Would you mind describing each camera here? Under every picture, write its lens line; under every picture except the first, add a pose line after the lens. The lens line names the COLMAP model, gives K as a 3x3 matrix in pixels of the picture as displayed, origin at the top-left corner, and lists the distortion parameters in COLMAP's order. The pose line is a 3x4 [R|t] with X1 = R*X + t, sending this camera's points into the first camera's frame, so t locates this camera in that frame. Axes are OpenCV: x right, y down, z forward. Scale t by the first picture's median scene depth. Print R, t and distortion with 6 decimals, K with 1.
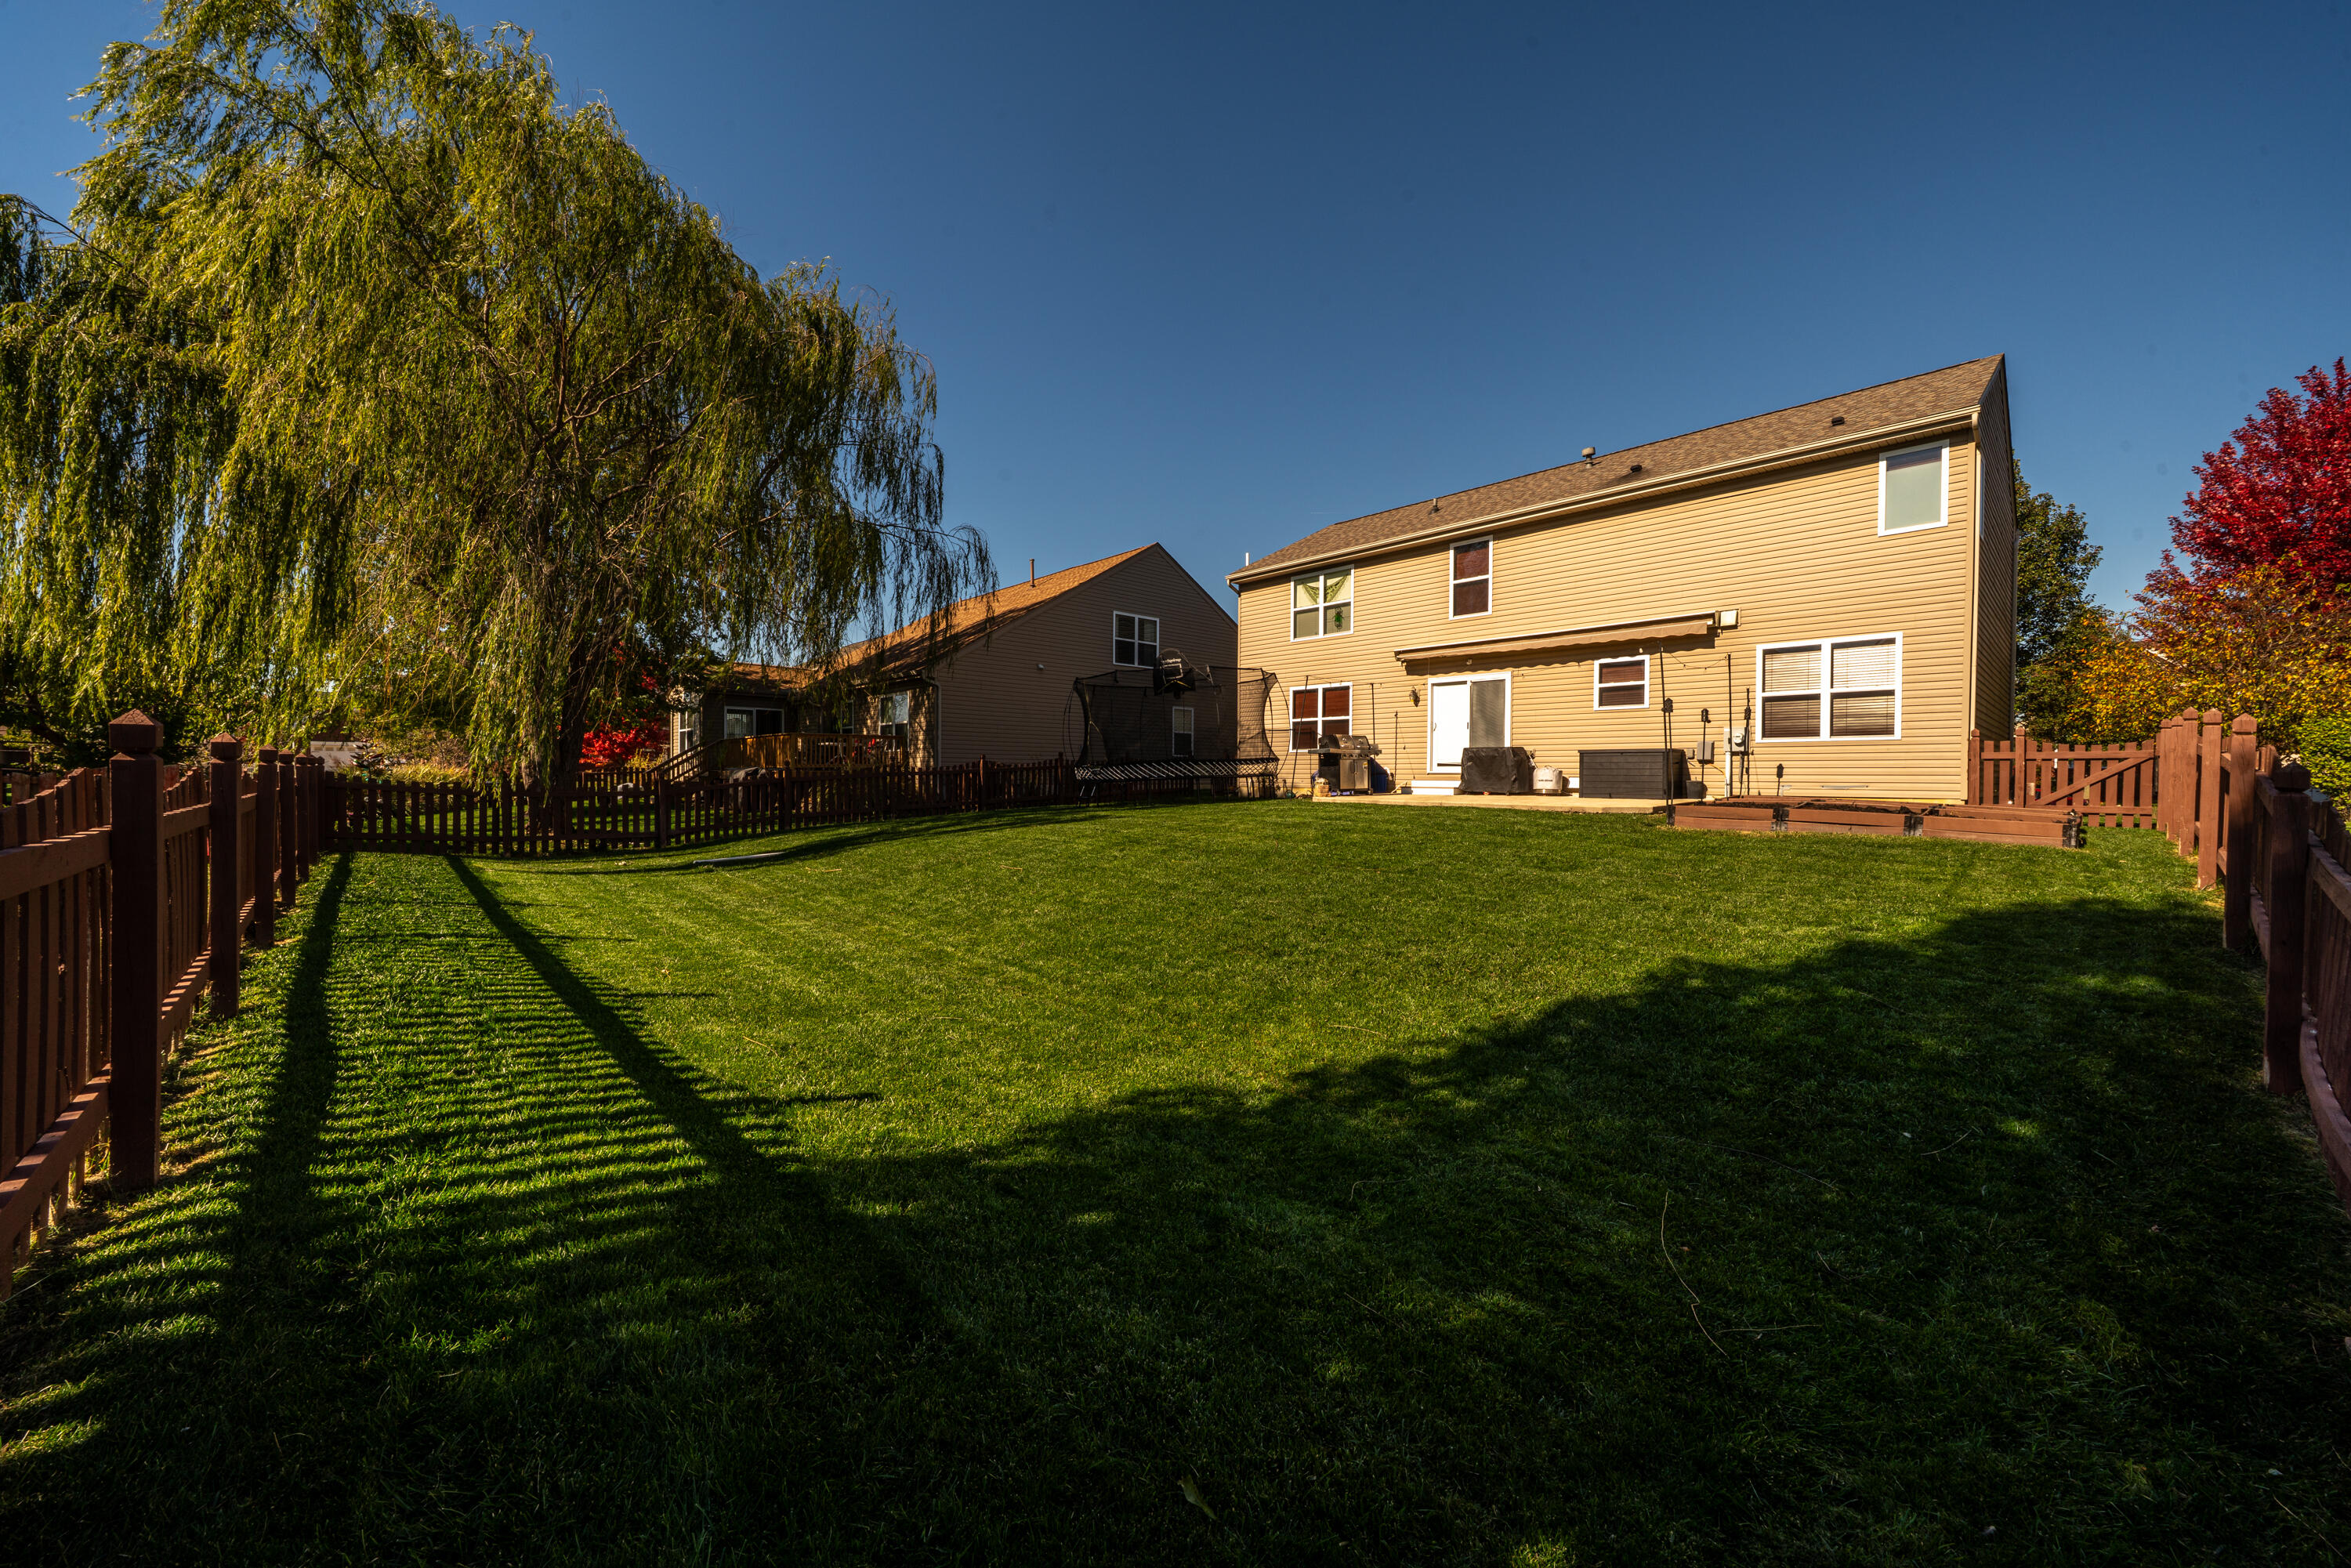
lens RADIAL K [[847.5, 0, 1176.8], [0, 847.5, 785.5], [0, 0, 1]] dist [-0.009113, 0.000173]
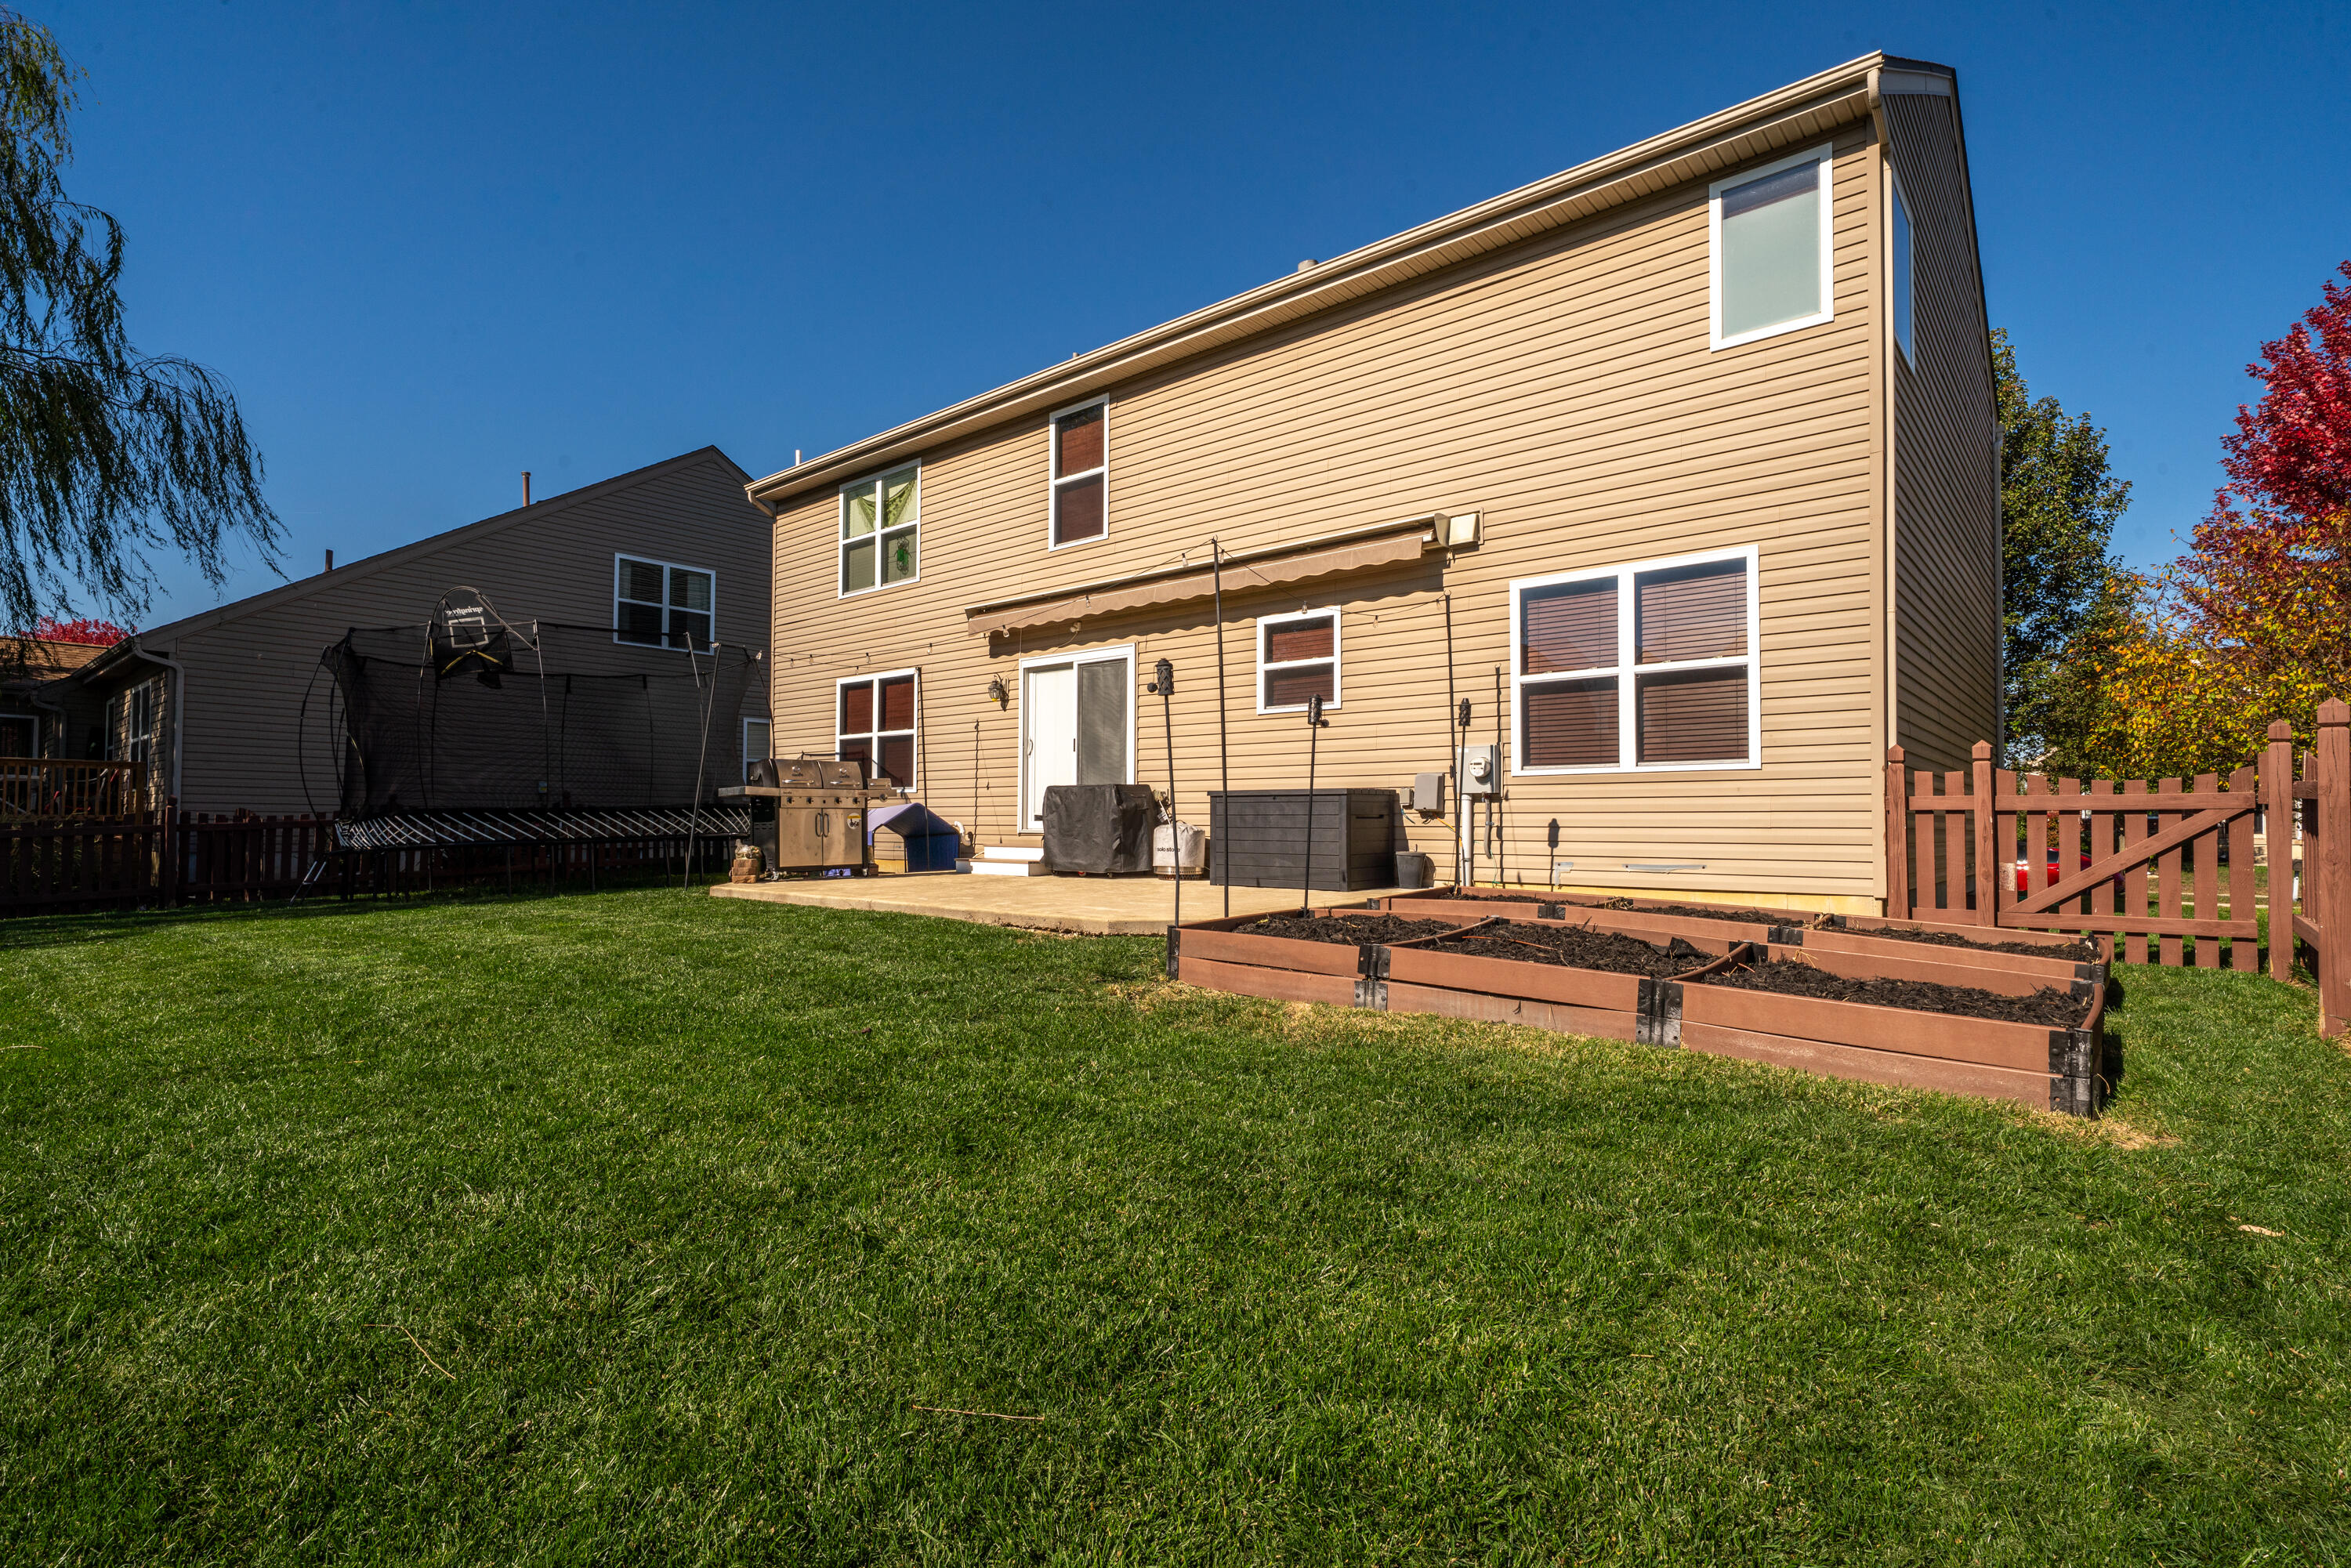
lens RADIAL K [[1098.5, 0, 1182.9], [0, 1098.5, 788.4], [0, 0, 1]] dist [0.000630, -0.000718]
pose [[0.993089, 0.002518, 0.117334, 0.340908], [0.002760, 0.998992, -0.044795, -0.012266], [-0.117328, 0.044809, 0.992082, 0.311586]]
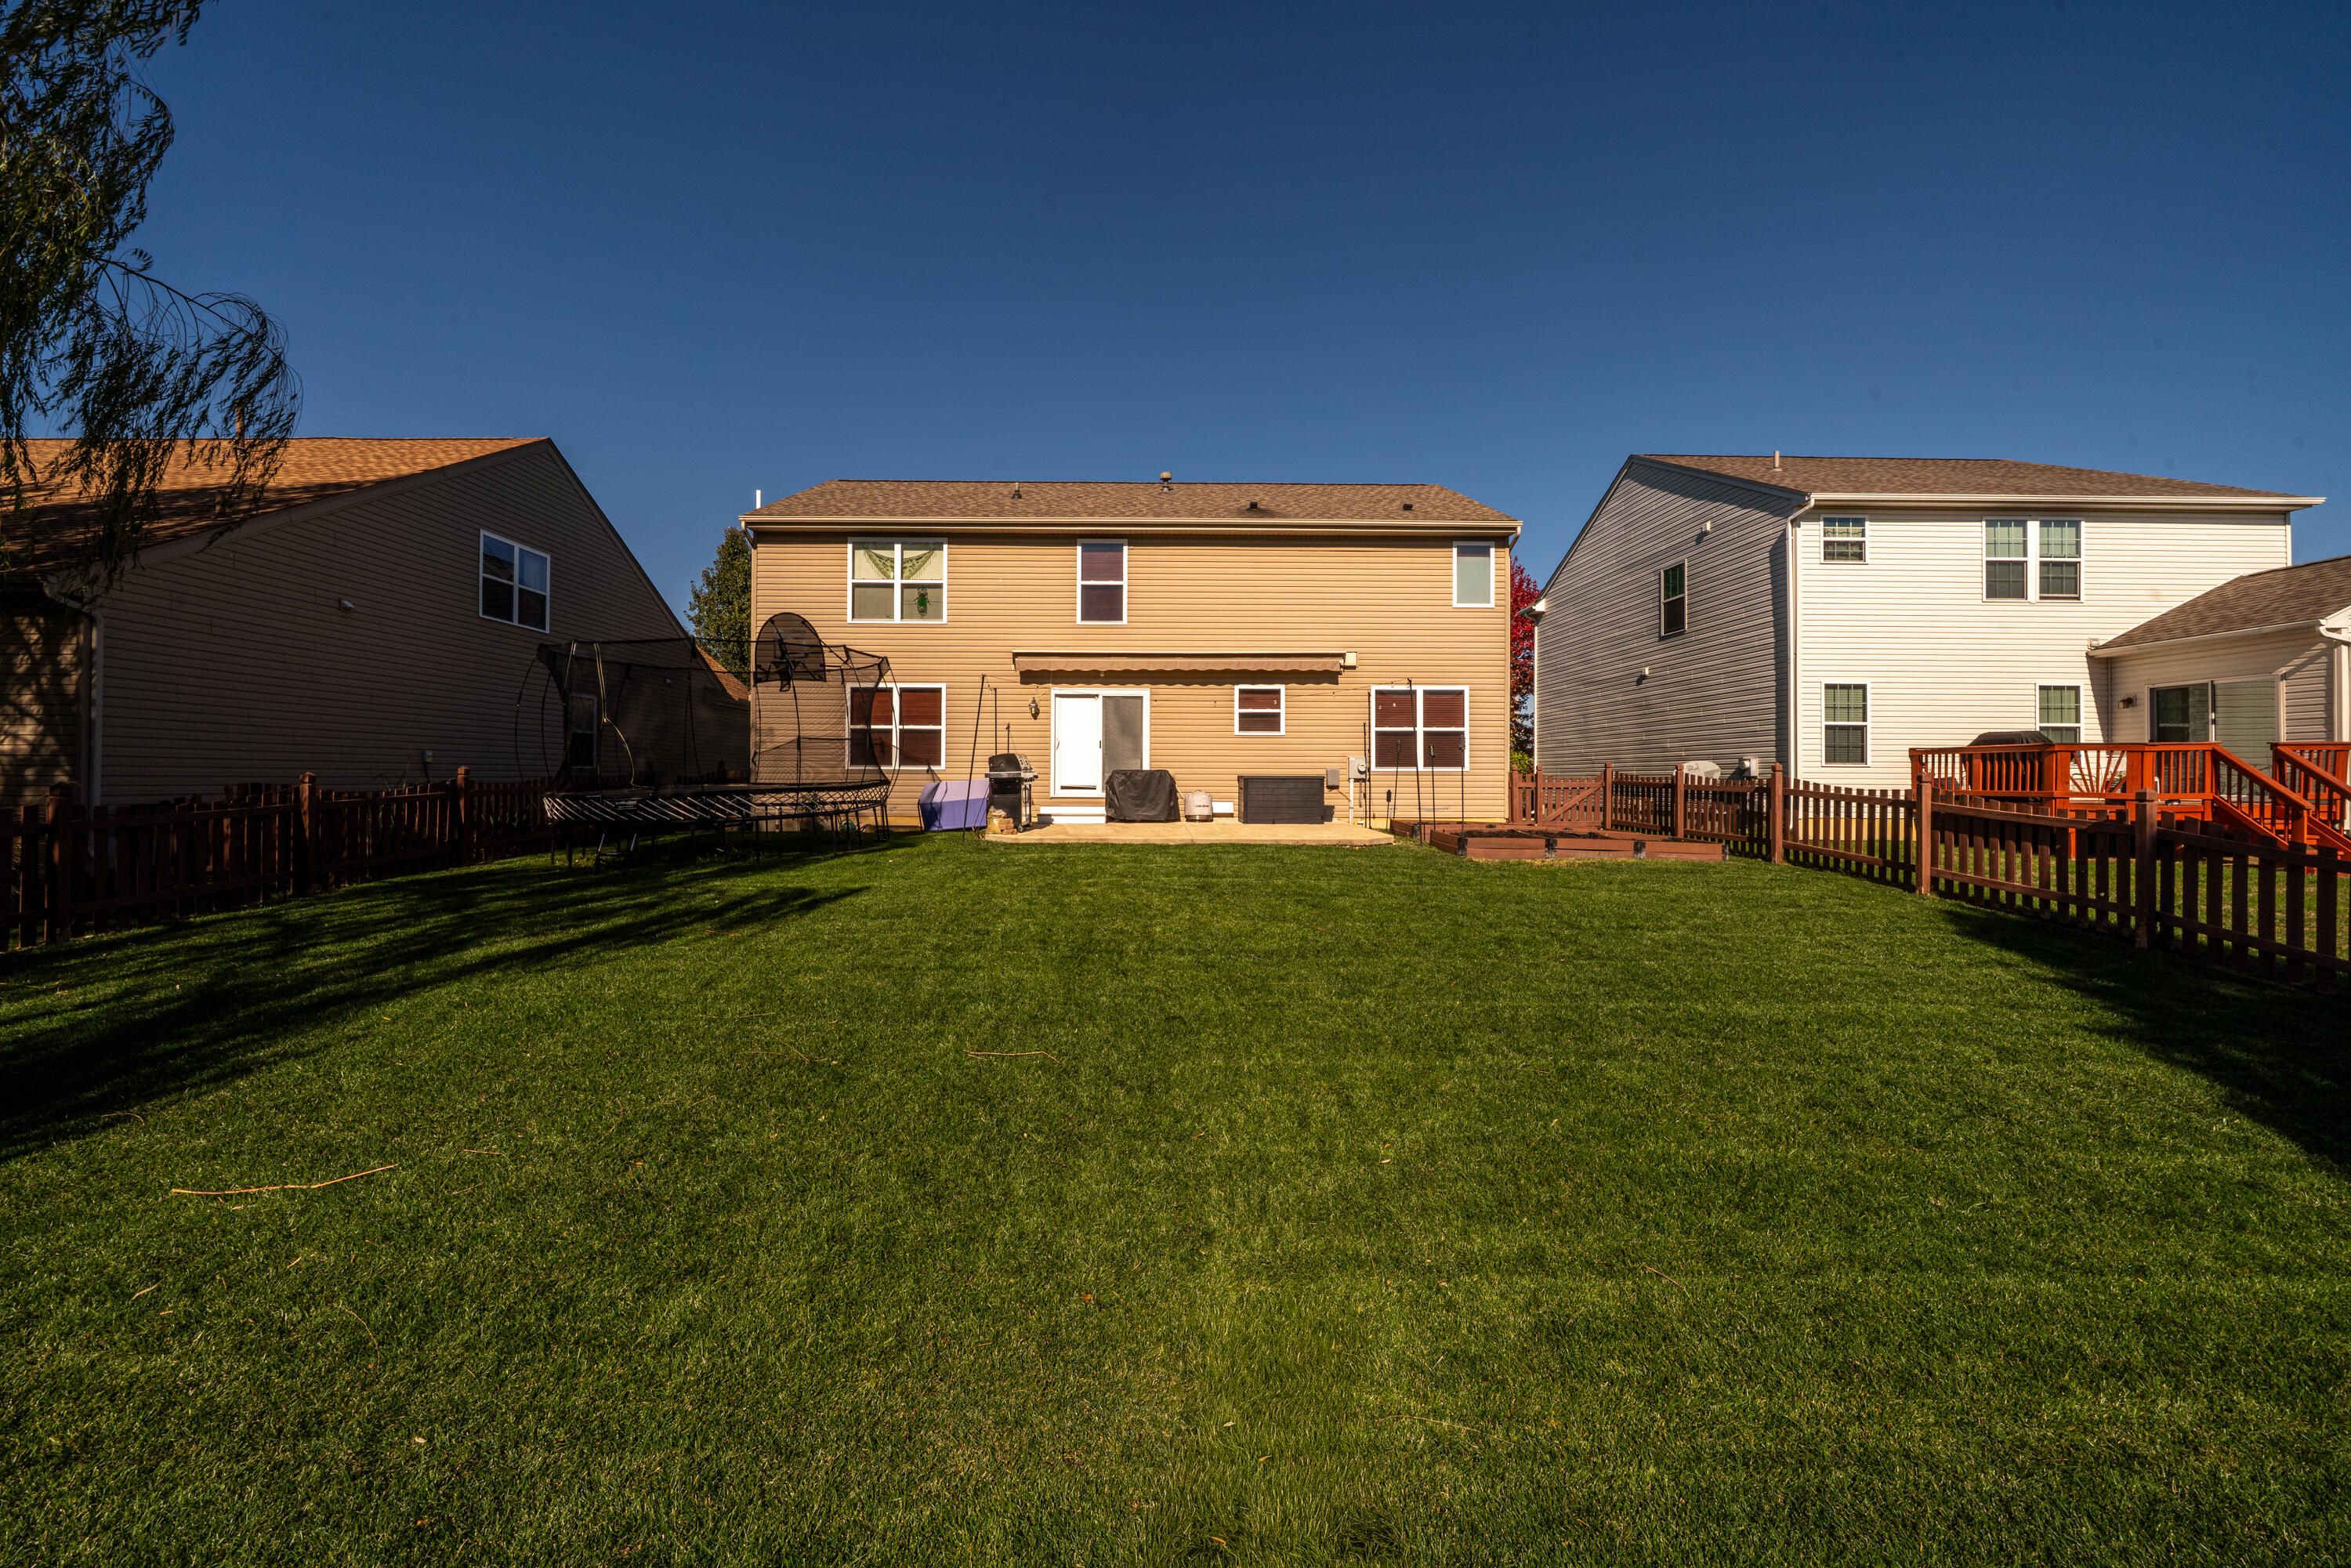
lens RADIAL K [[847.5, 0, 1137.5], [0, 847.5, 762.8], [0, 0, 1]] dist [-0.009113, 0.000173]
pose [[0.674886, 0.007184, 0.737887, -0.302231], [0.009456, 0.999786, -0.018383, -0.035523], [-0.737861, 0.019384, 0.674674, 0.375999]]
